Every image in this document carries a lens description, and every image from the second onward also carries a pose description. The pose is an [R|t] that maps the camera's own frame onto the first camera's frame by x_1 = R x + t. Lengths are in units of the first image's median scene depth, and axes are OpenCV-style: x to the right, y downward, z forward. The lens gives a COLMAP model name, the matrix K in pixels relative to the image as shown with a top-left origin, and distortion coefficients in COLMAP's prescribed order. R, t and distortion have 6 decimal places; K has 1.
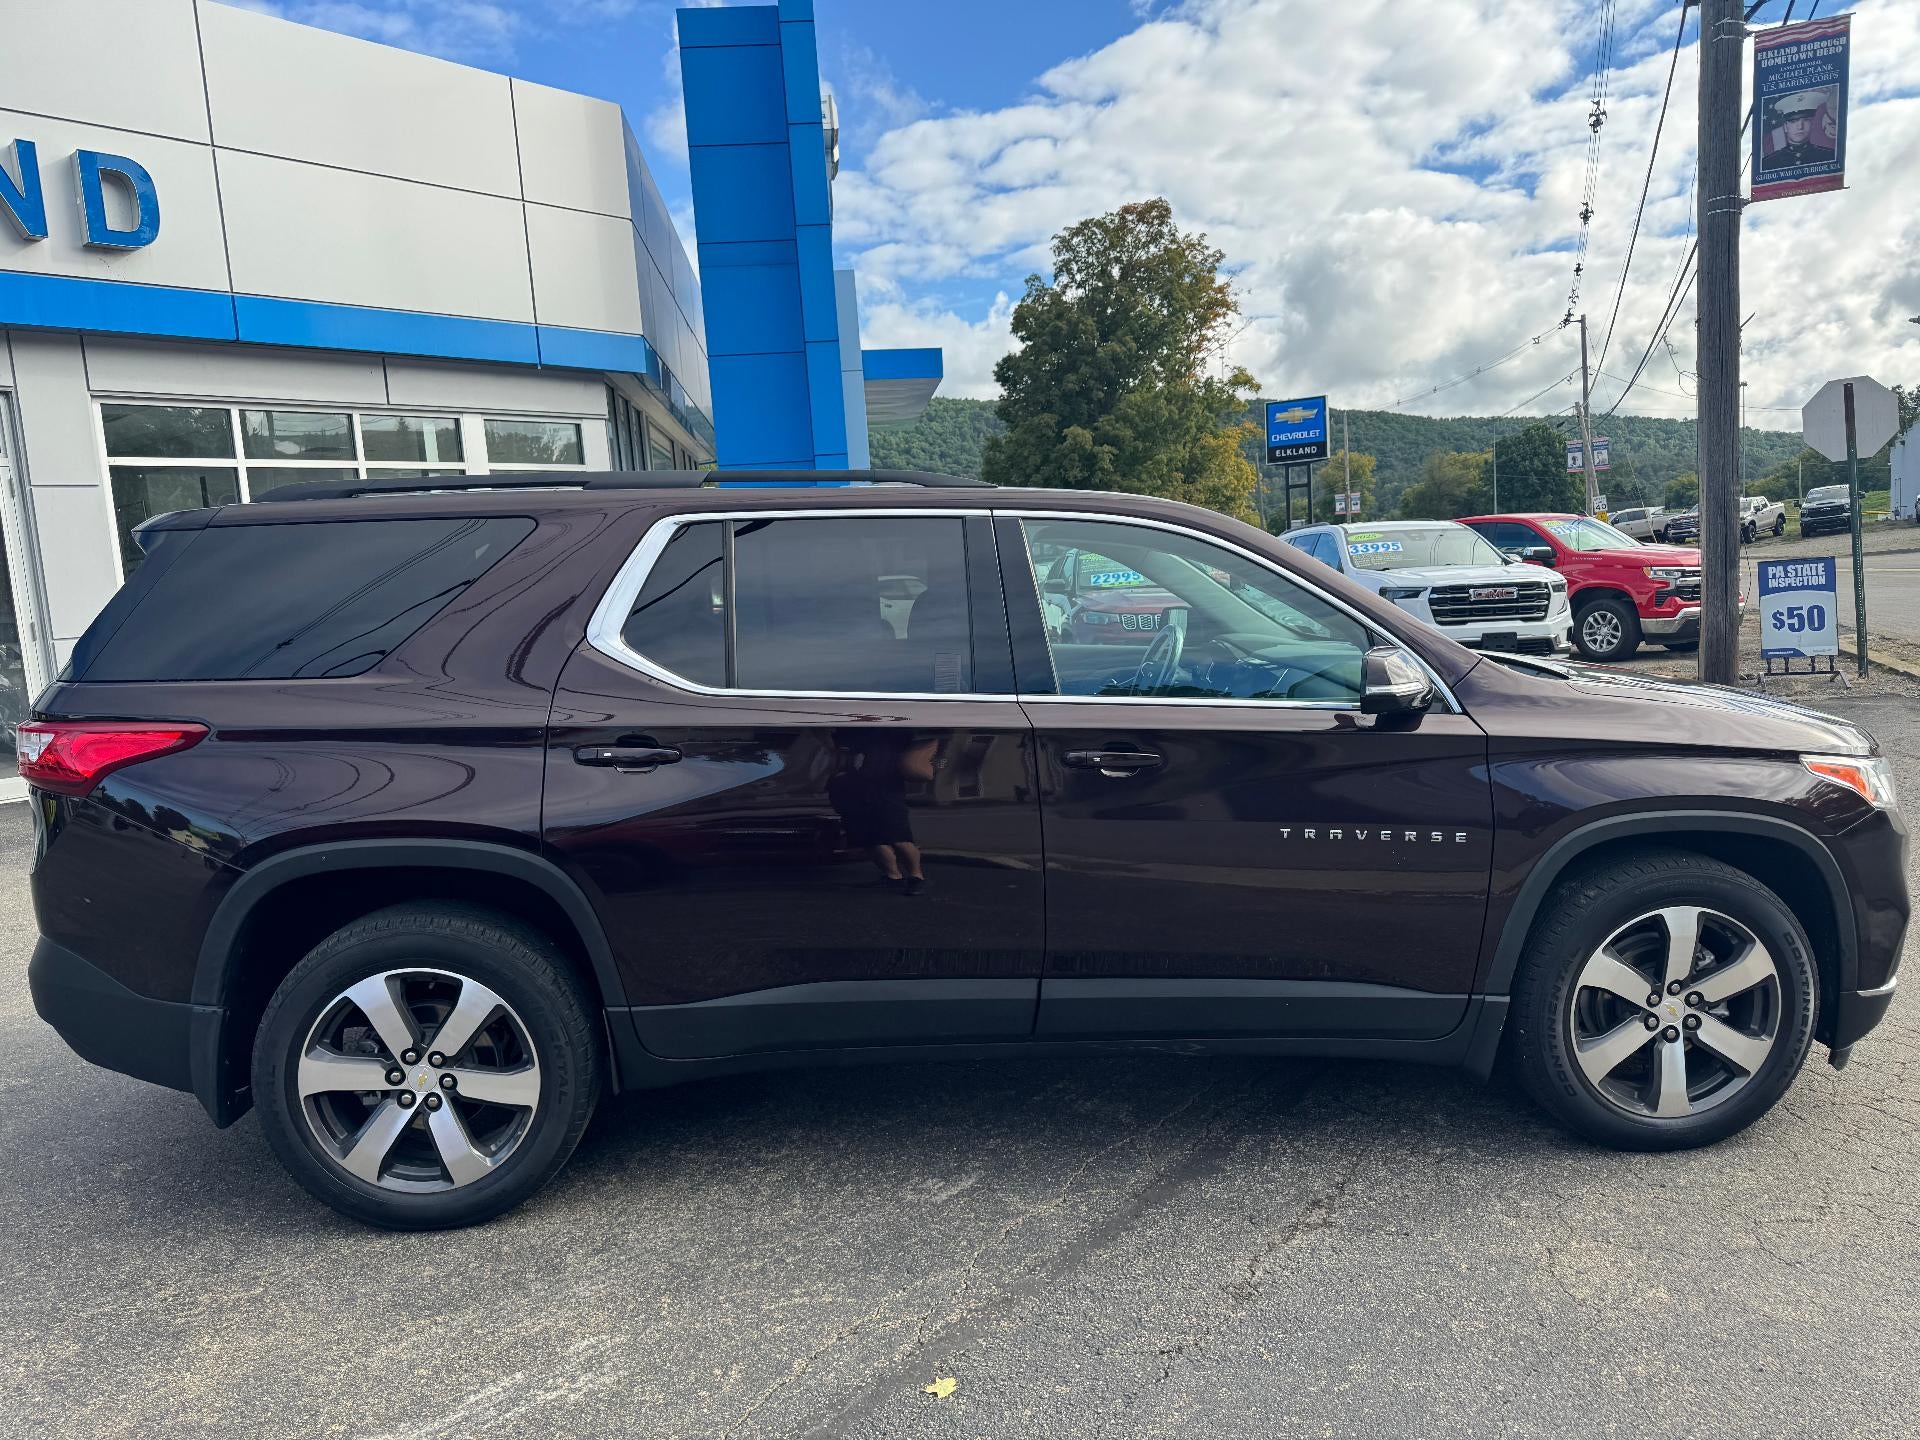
lens RADIAL K [[1331.1, 0, 966.6], [0, 1331.1, 781.3], [0, 0, 1]] dist [0.037985, -0.054051]
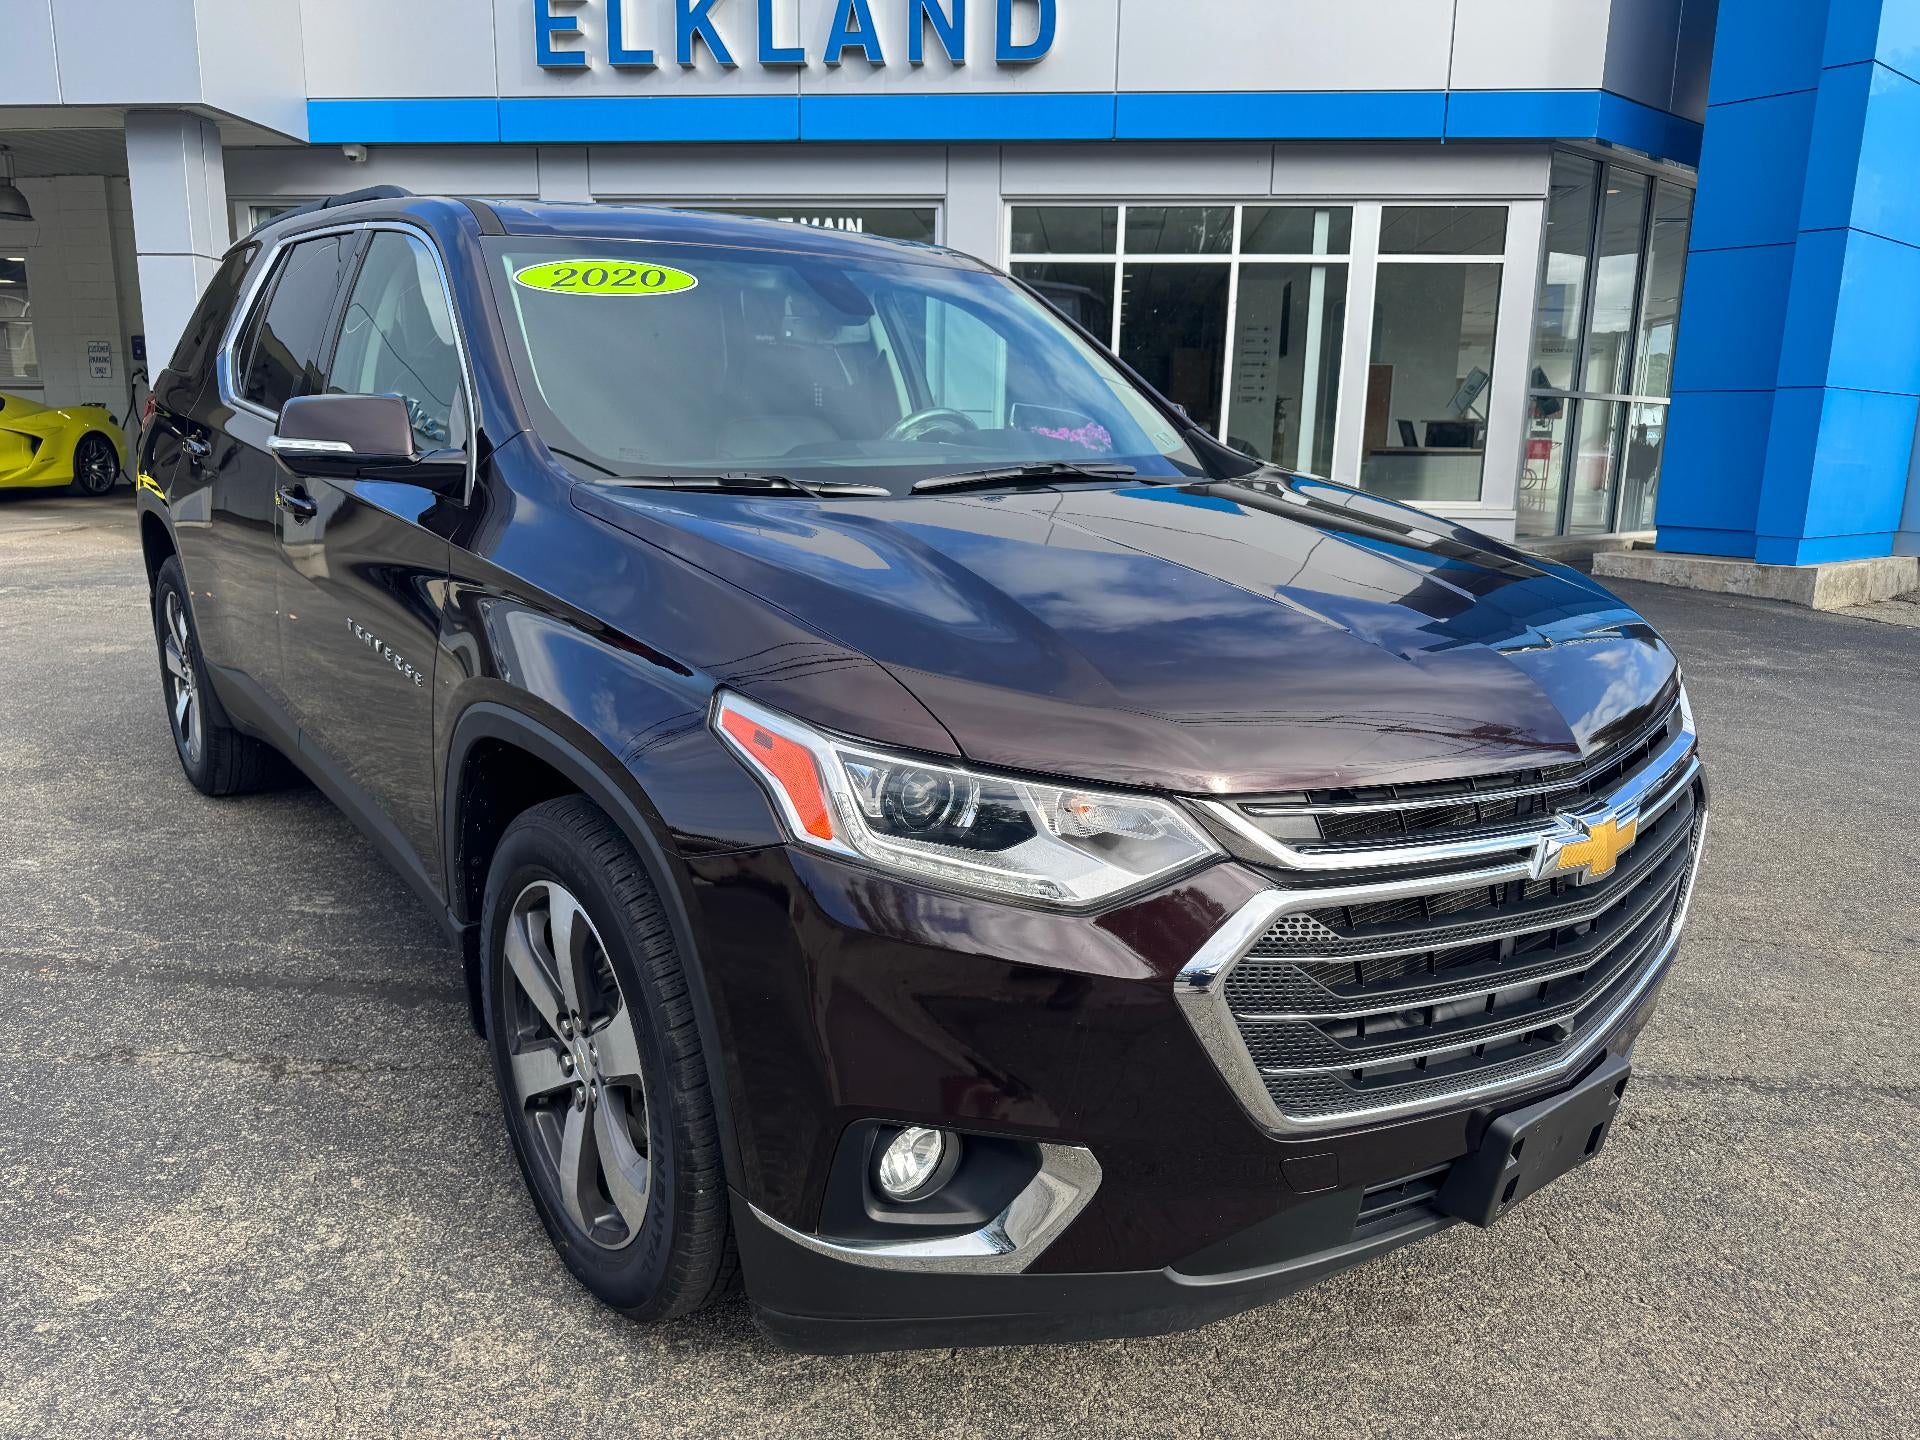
lens RADIAL K [[1355.8, 0, 952.4], [0, 1355.8, 748.5], [0, 0, 1]] dist [-0.002299, -0.008096]
pose [[0.551782, 0.260821, -0.792155, 1.046030], [-0.185717, 0.964416, 0.188176, -0.101498], [0.813047, 0.043285, 0.580587, 0.776024]]
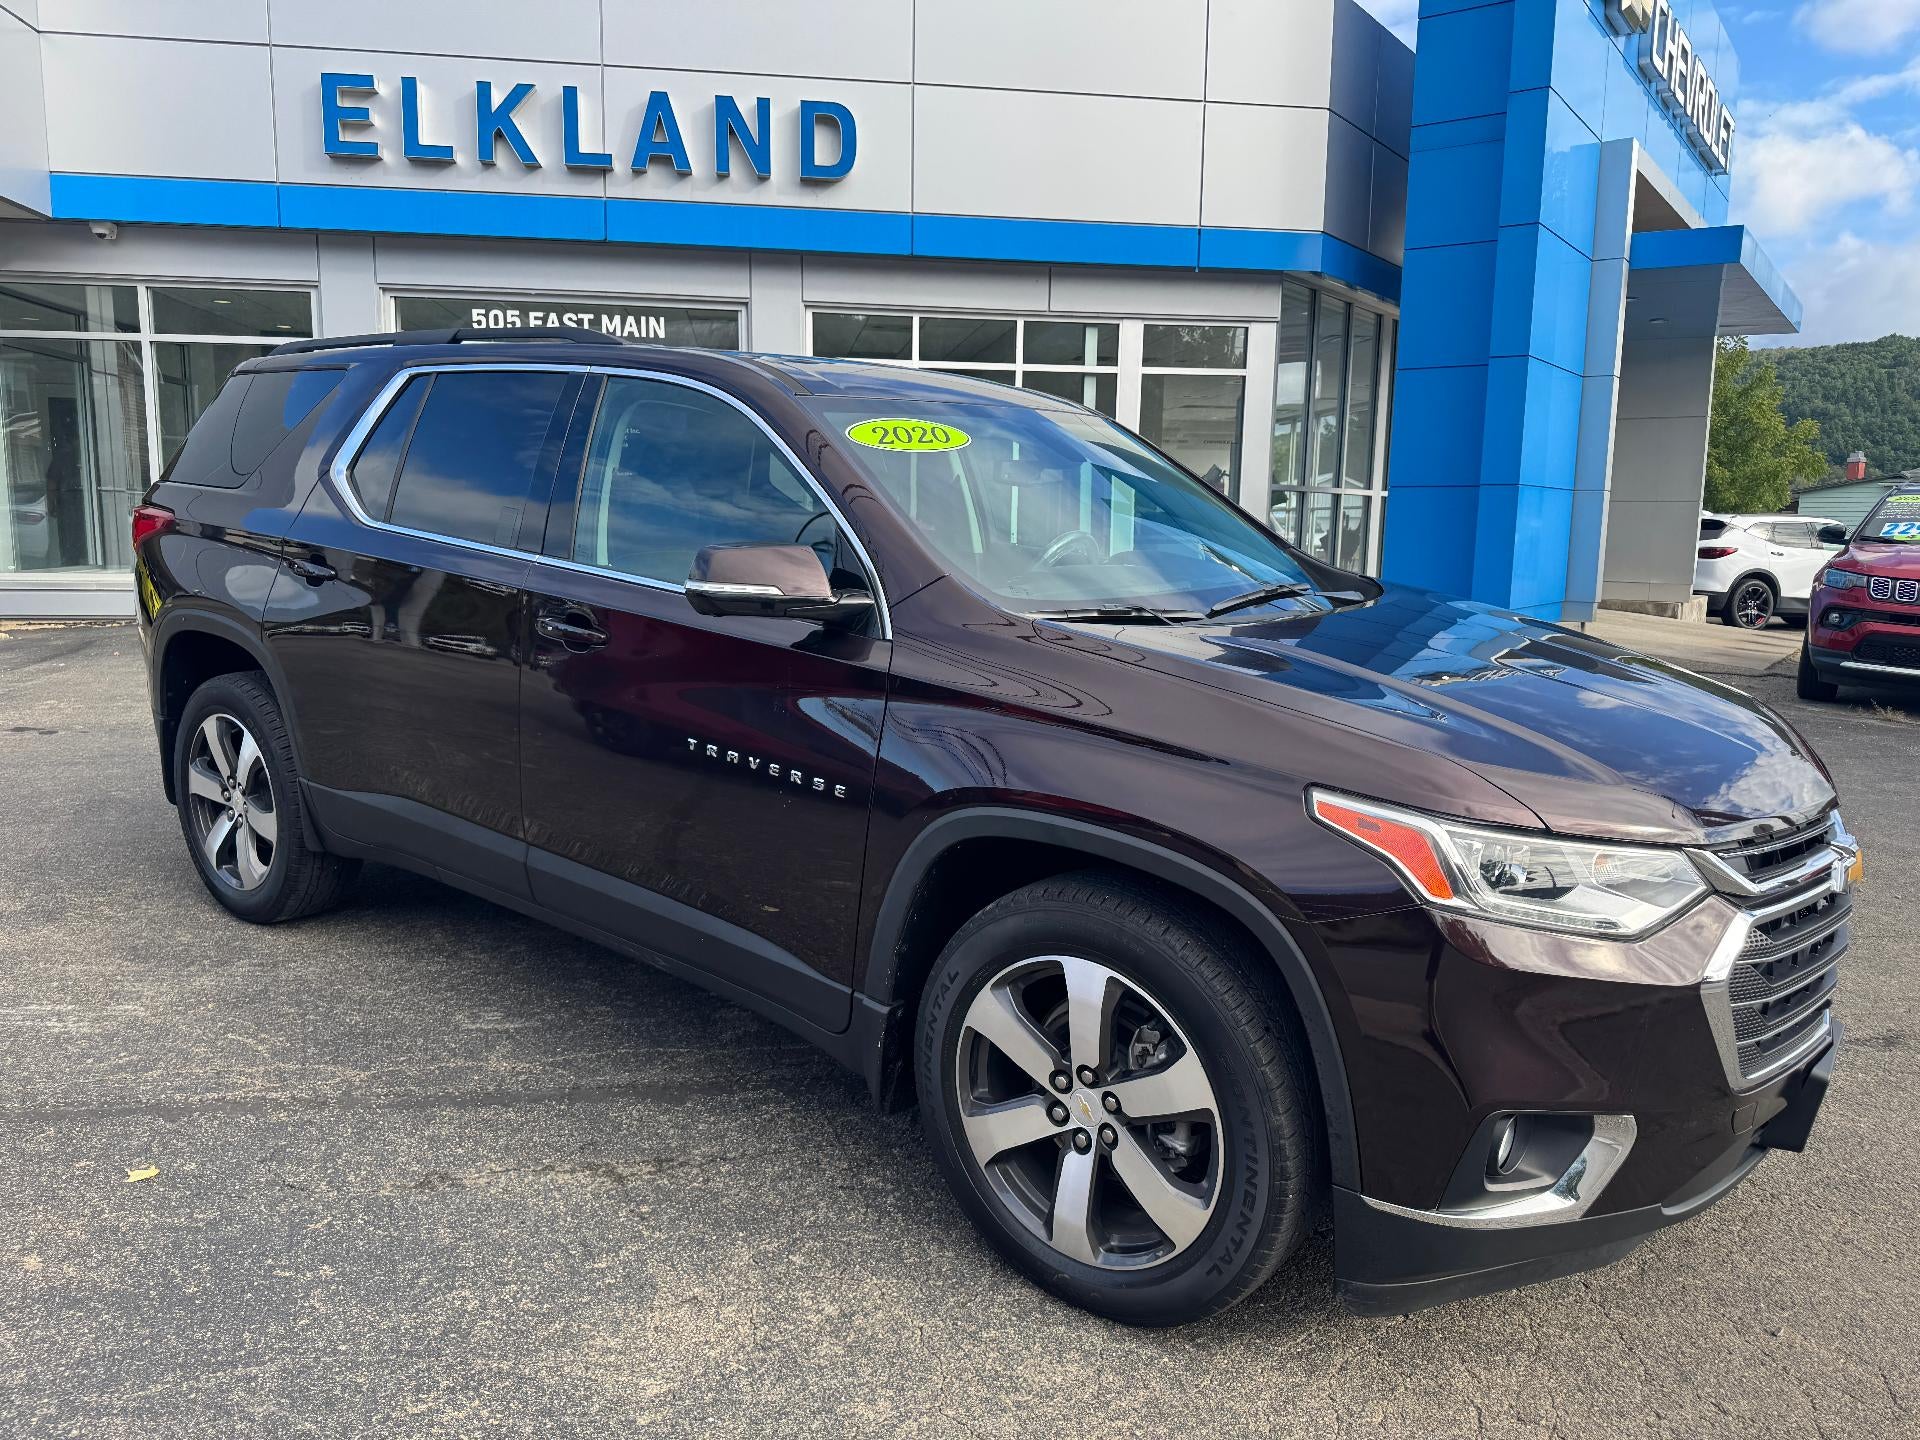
lens RADIAL K [[1342.0, 0, 959.9], [0, 1342.0, 758.9], [0, 0, 1]] dist [0.009929, -0.015148]
pose [[0.744090, 0.192309, -0.639802, 0.879262], [-0.169194, 0.980698, 0.098001, -0.061109], [0.646299, 0.035329, 0.762266, 0.423360]]
